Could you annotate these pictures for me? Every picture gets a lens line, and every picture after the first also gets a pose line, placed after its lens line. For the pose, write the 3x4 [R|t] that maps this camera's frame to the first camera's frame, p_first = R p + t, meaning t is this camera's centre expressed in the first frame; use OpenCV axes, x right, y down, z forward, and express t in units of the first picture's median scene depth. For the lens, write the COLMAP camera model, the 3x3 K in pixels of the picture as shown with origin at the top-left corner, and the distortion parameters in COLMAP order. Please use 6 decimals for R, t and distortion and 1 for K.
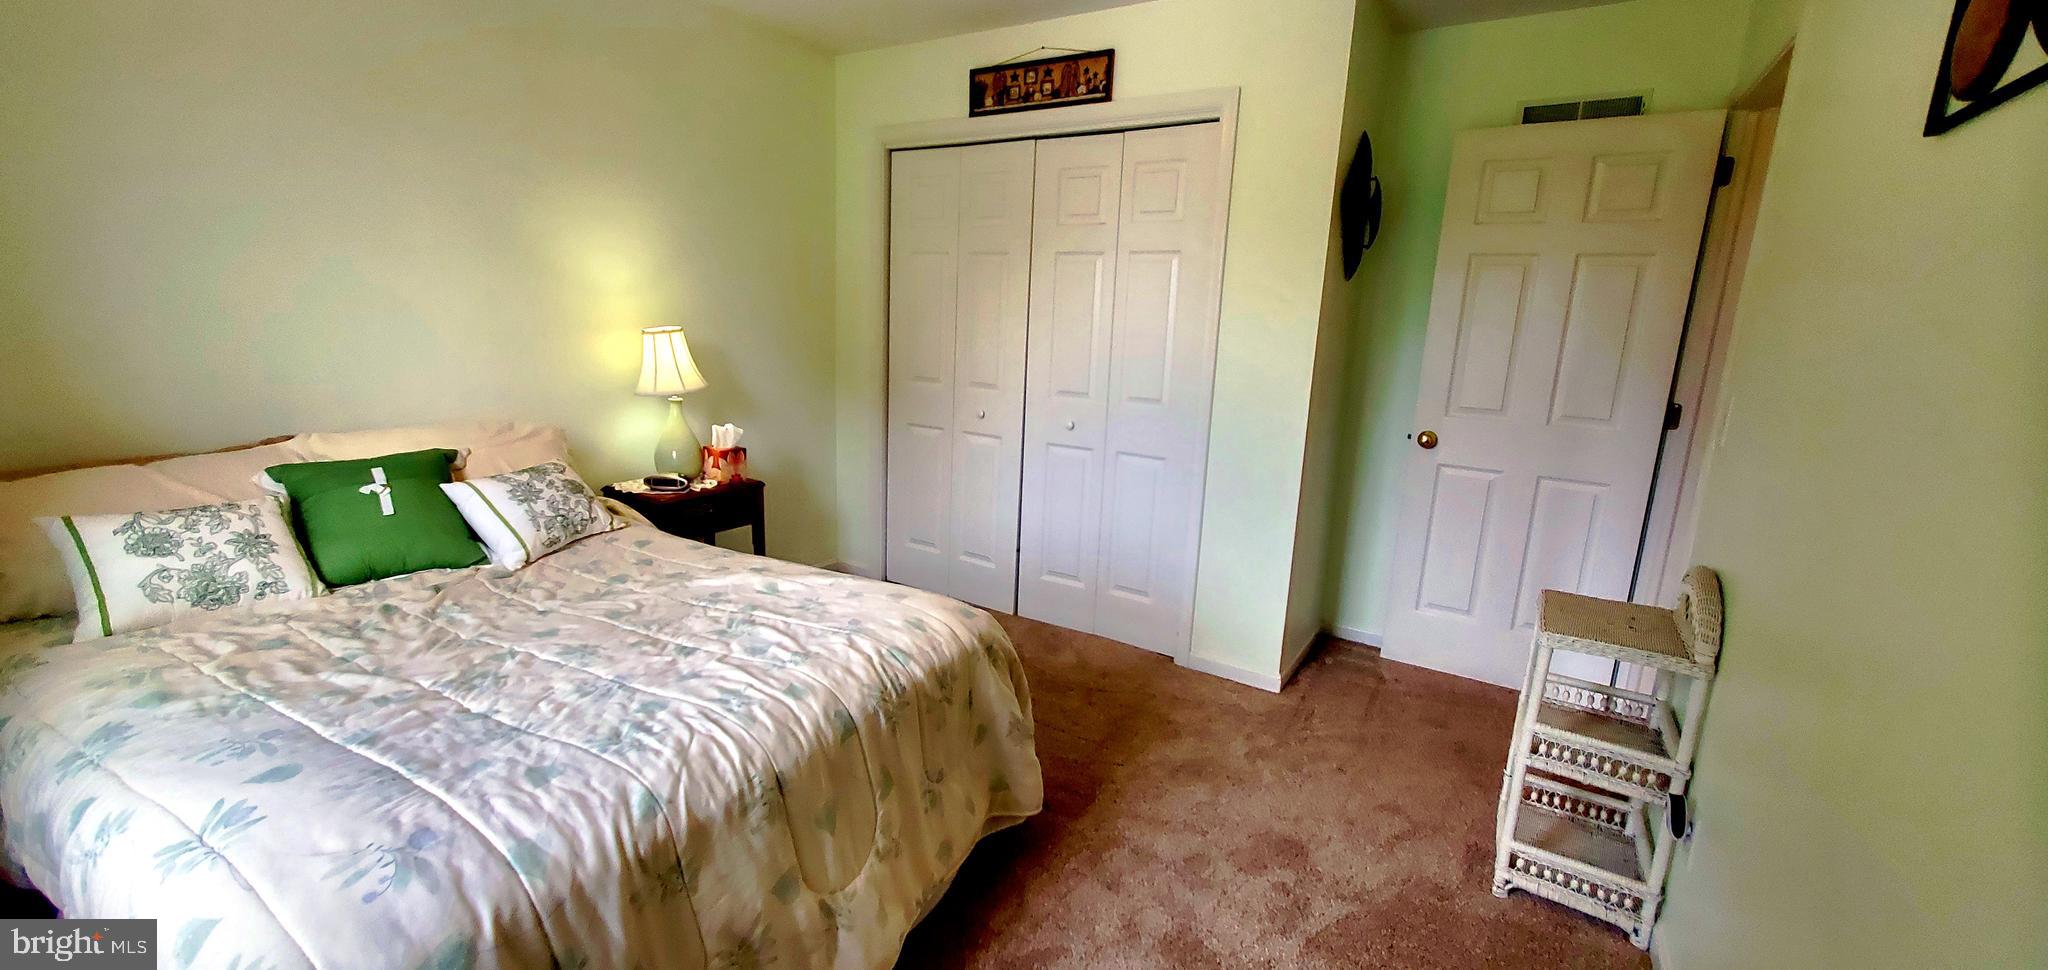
lens RADIAL K [[813.9, 0, 1021.3], [0, 813.9, 485.0], [0, 0, 1]] dist [0.002796, 0.000297]
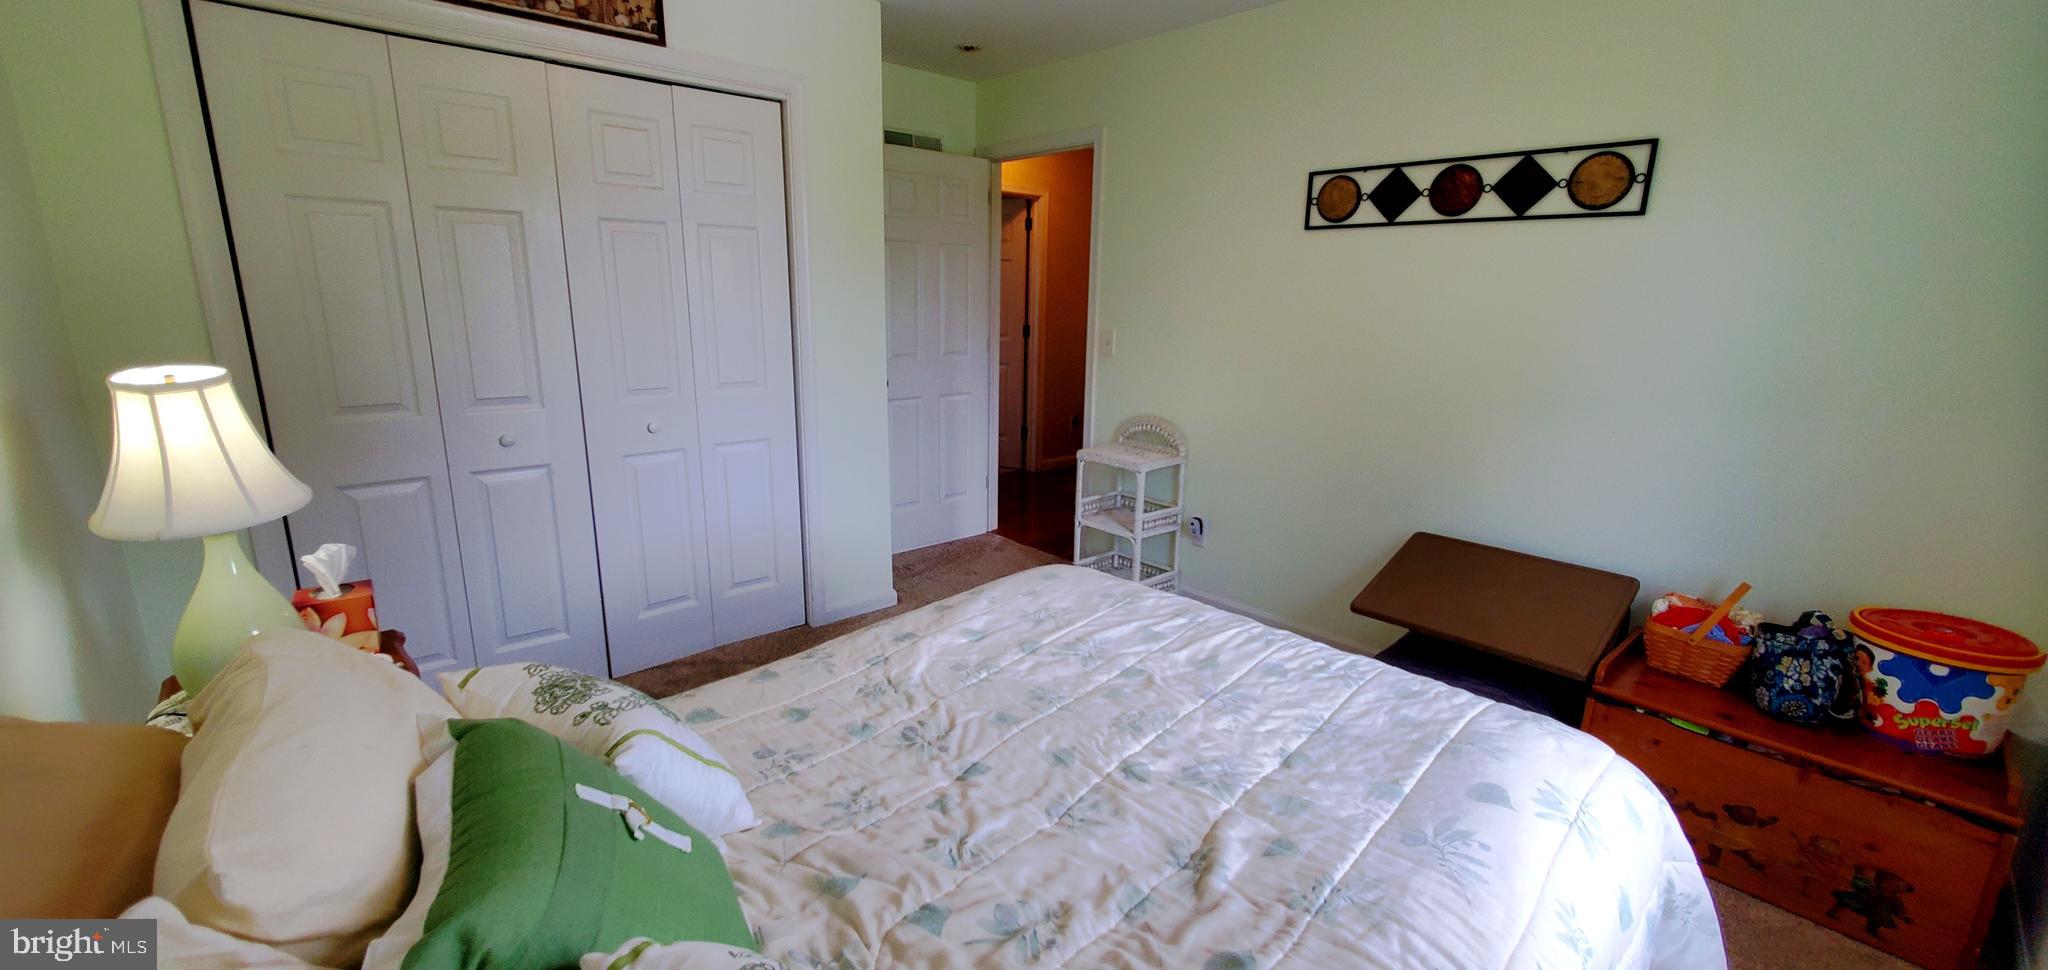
lens RADIAL K [[813.9, 0, 1015.8], [0, 813.9, 483.0], [0, 0, 1]] dist [0.002796, 0.000297]
pose [[0.256784, -0.255918, 0.931970, -1.053901], [0.192752, 0.958493, 0.210092, -0.201829], [-0.947053, 0.125691, 0.295454, 0.658589]]
